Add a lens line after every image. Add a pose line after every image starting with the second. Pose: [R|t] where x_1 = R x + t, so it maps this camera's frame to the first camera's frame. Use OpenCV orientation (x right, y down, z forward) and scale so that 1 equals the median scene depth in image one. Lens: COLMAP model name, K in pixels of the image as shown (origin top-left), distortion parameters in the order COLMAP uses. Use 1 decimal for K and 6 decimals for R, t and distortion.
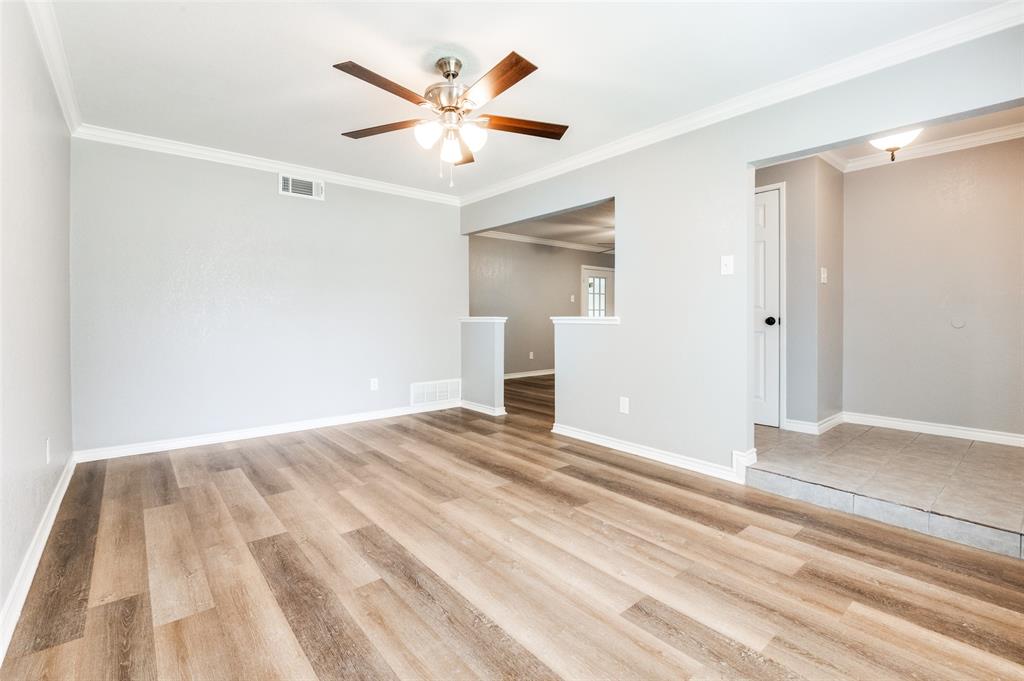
lens RADIAL K [[452.0, 0, 500.5], [0, 452.0, 320.7], [0, 0, 1]] dist [-0.004955, -0.003714]
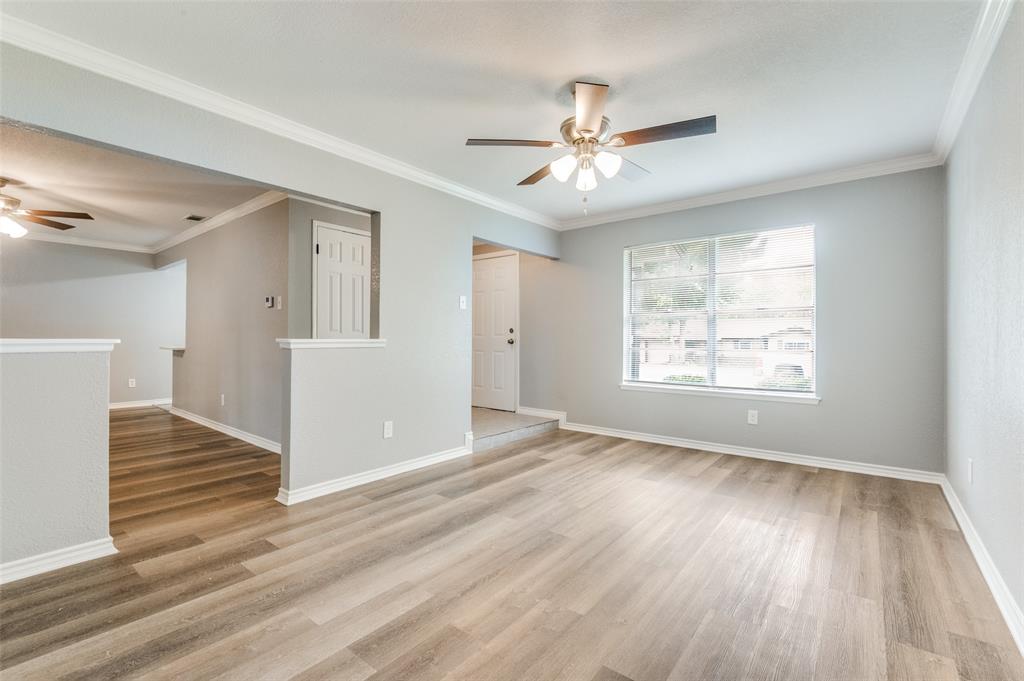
lens RADIAL K [[452.0, 0, 511.0], [0, 452.0, 336.5], [0, 0, 1]] dist [-0.004955, -0.003714]
pose [[-0.217376, 0.004262, 0.976079, -0.873345], [0.003493, 0.999987, -0.003588, -0.011636], [-0.976082, 0.002630, -0.217388, 1.124294]]
